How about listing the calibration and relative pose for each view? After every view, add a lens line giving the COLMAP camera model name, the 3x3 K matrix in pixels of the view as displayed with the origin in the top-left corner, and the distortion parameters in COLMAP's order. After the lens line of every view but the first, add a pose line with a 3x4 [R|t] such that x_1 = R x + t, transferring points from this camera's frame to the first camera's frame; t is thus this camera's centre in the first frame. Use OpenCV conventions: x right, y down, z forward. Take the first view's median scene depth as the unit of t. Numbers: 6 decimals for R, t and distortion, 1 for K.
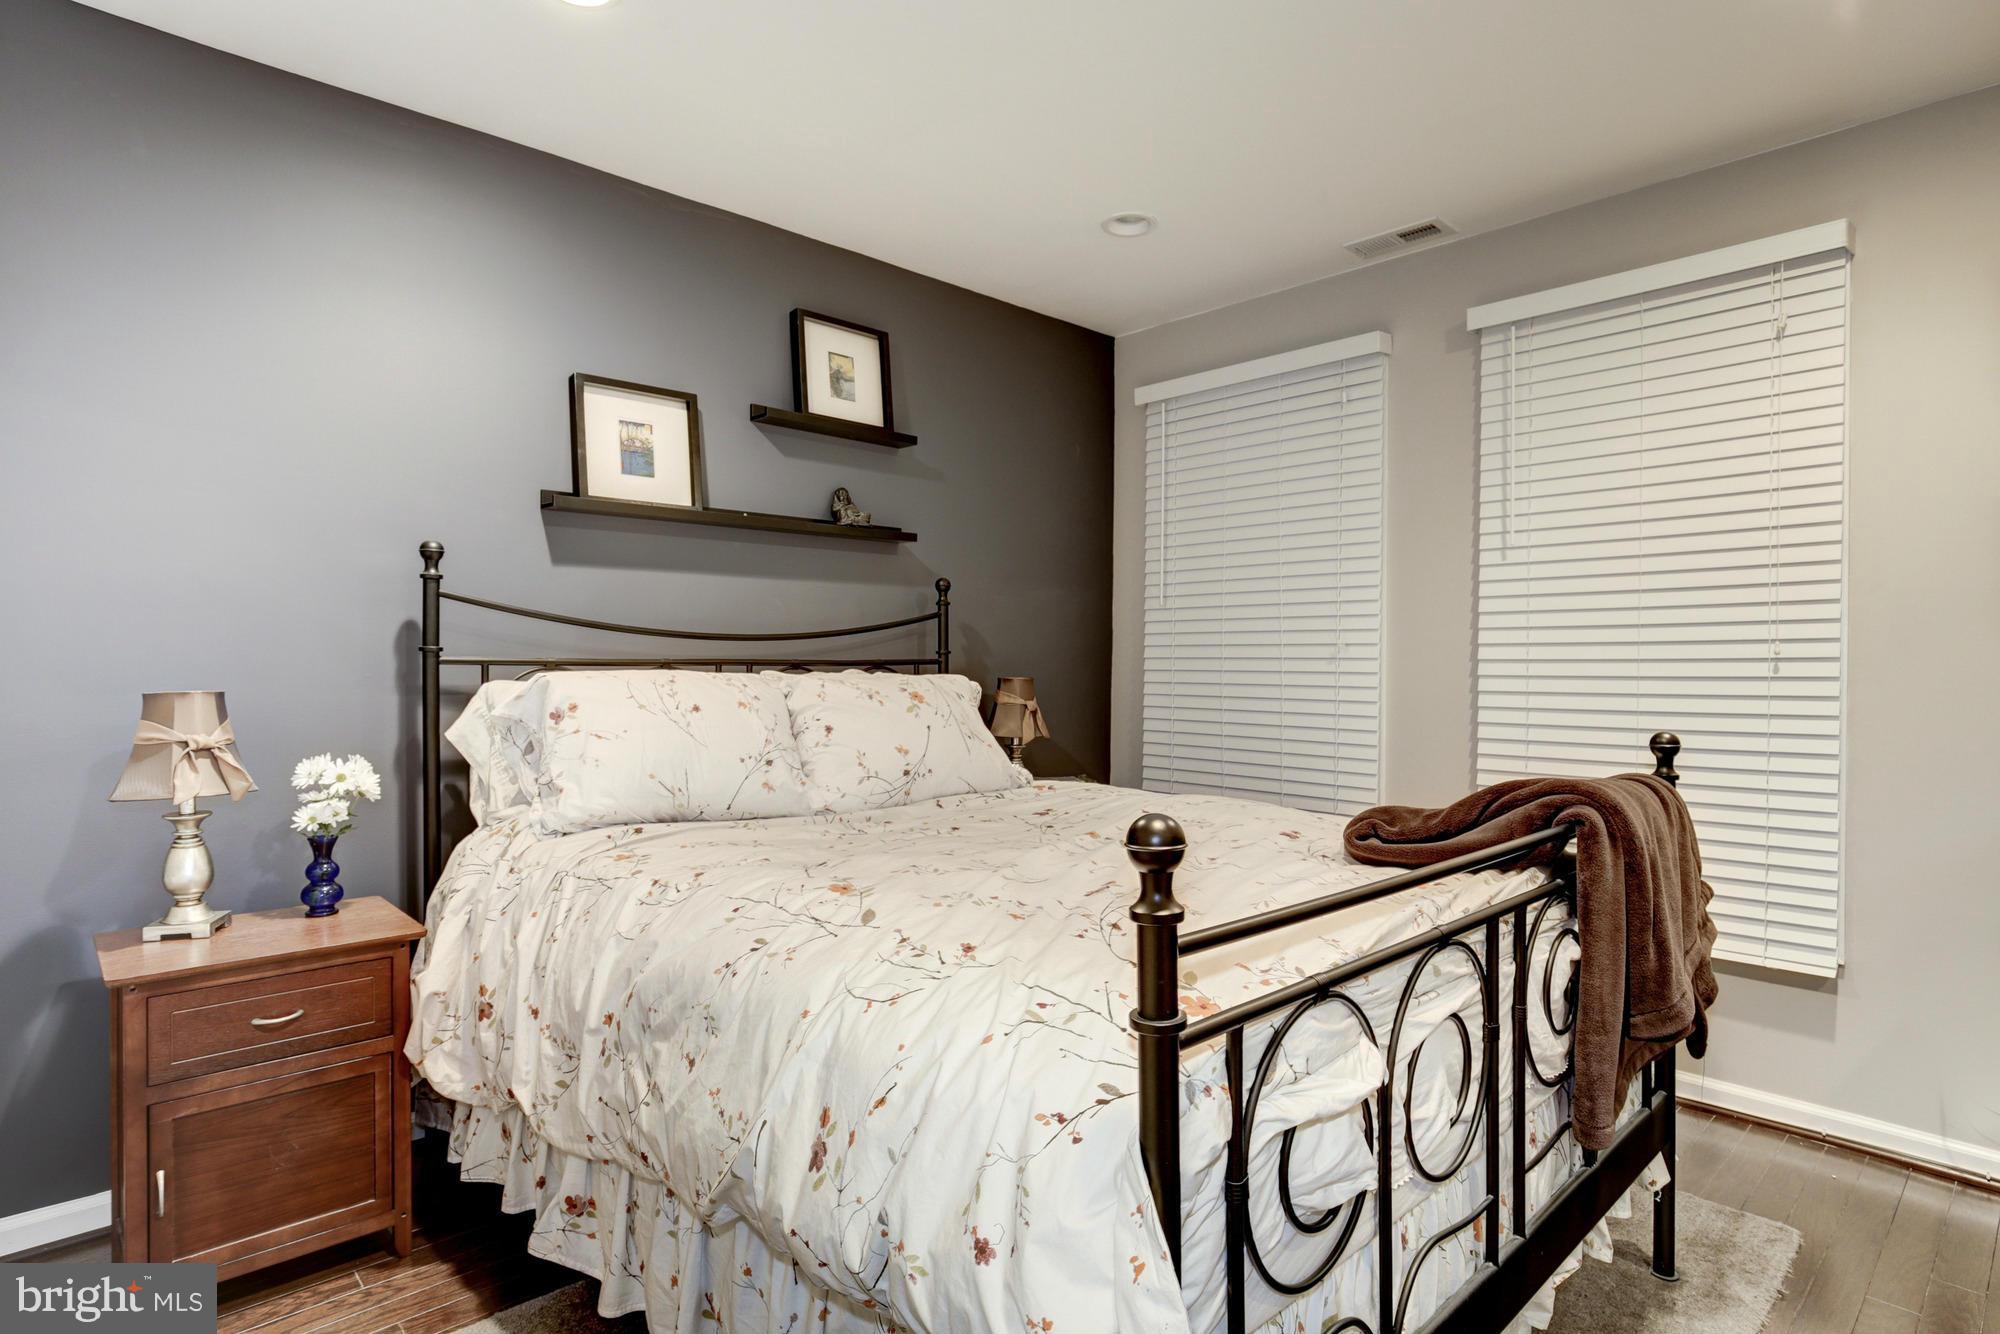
lens RADIAL K [[996.8, 0, 984.3], [0, 996.8, 648.3], [0, 0, 1]] dist [0.005609, 0.000133]
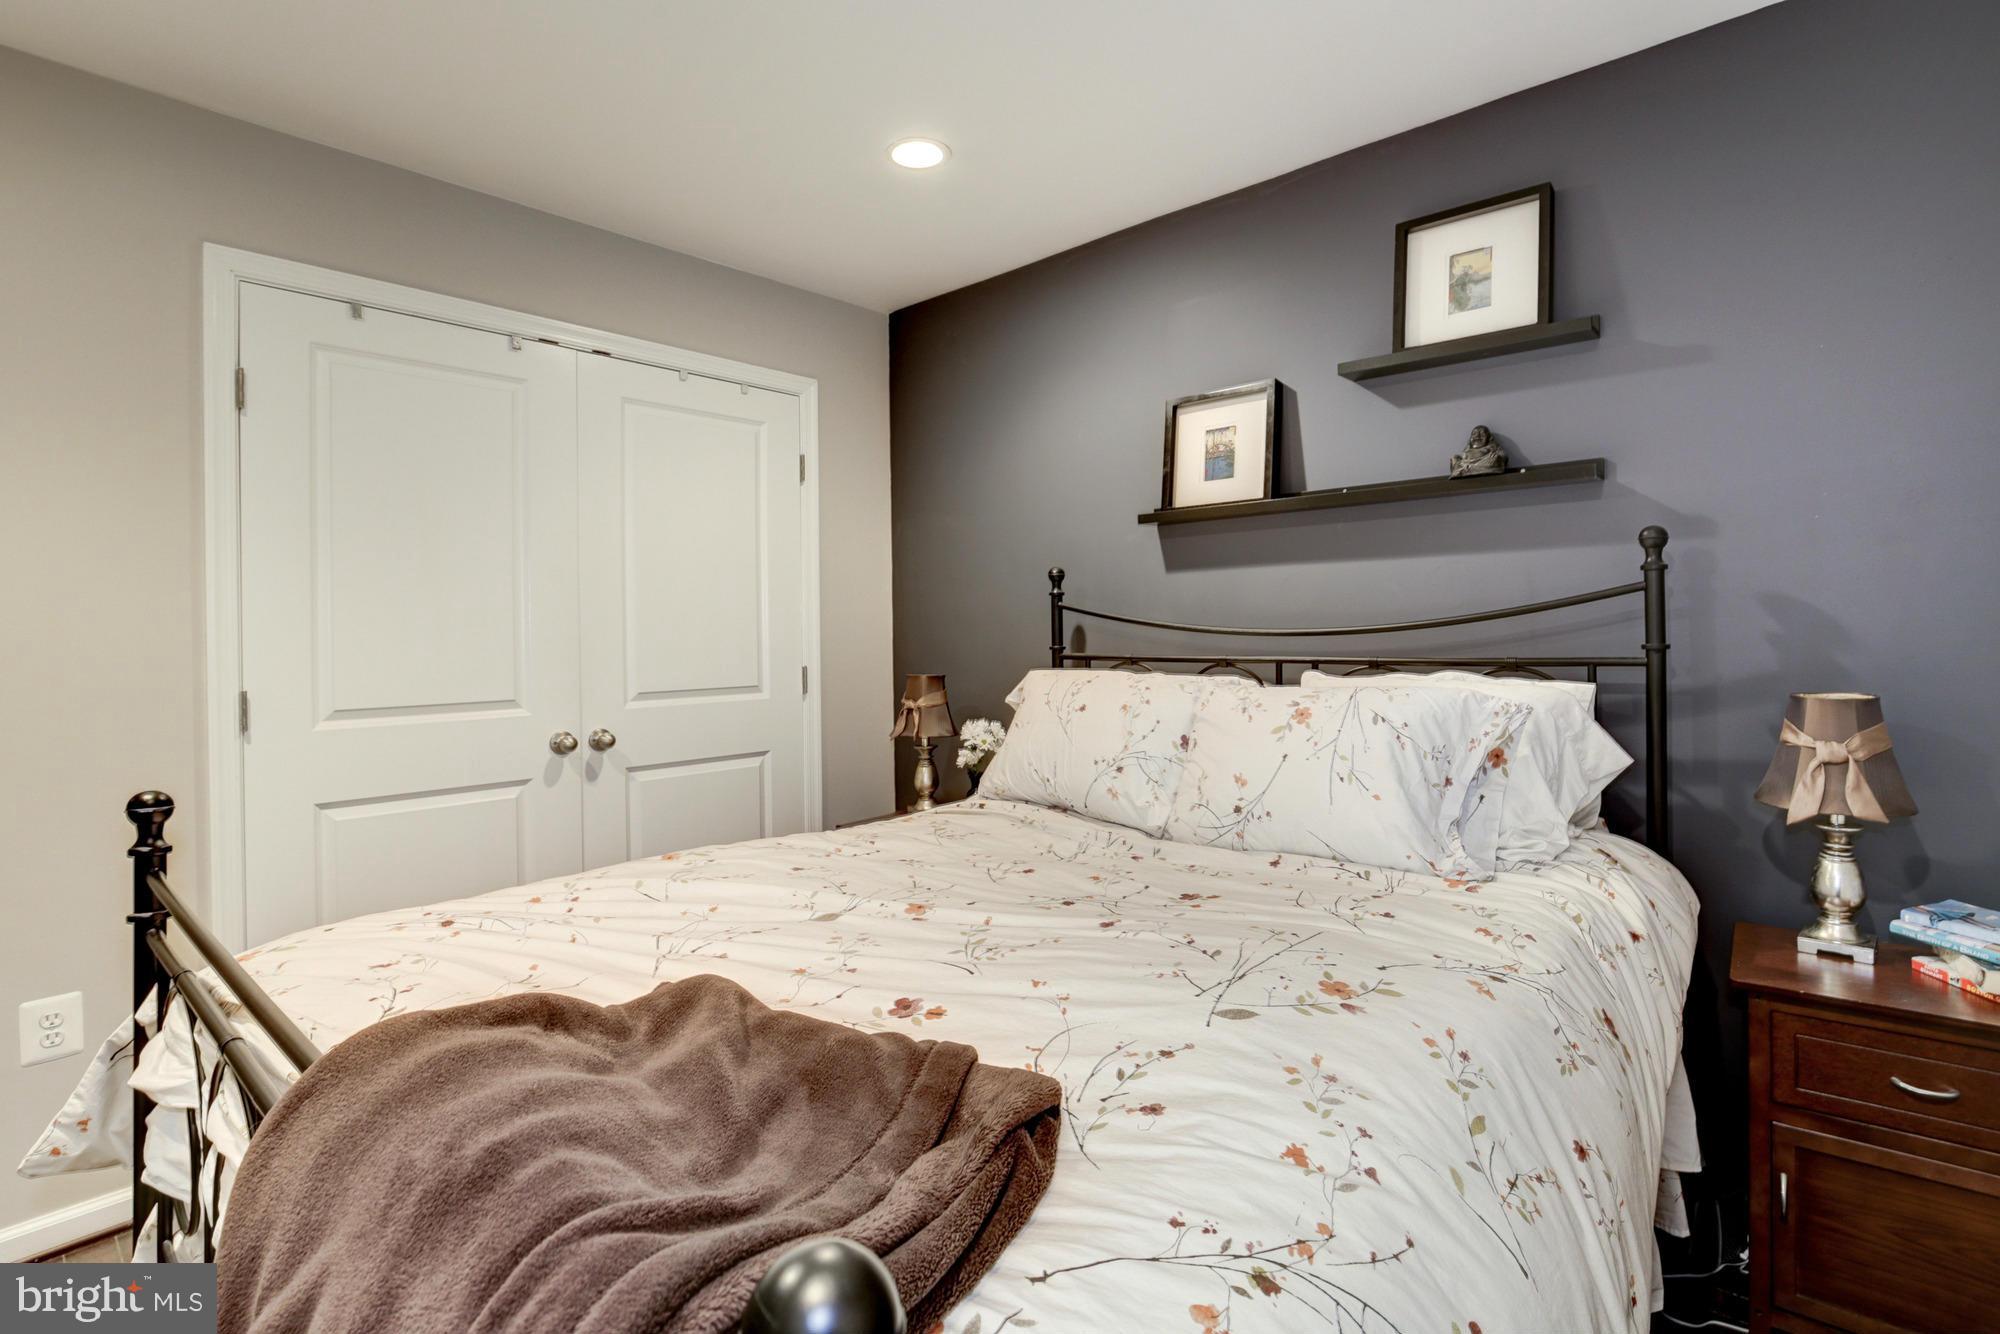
lens RADIAL K [[996.8, 0, 984.3], [0, 996.8, 648.3], [0, 0, 1]] dist [0.005609, 0.000133]
pose [[0.111544, -0.010785, -0.993701, 0.580765], [0.004686, 0.999936, -0.010327, 0.010247], [0.993748, -0.003505, 0.111587, 0.575278]]
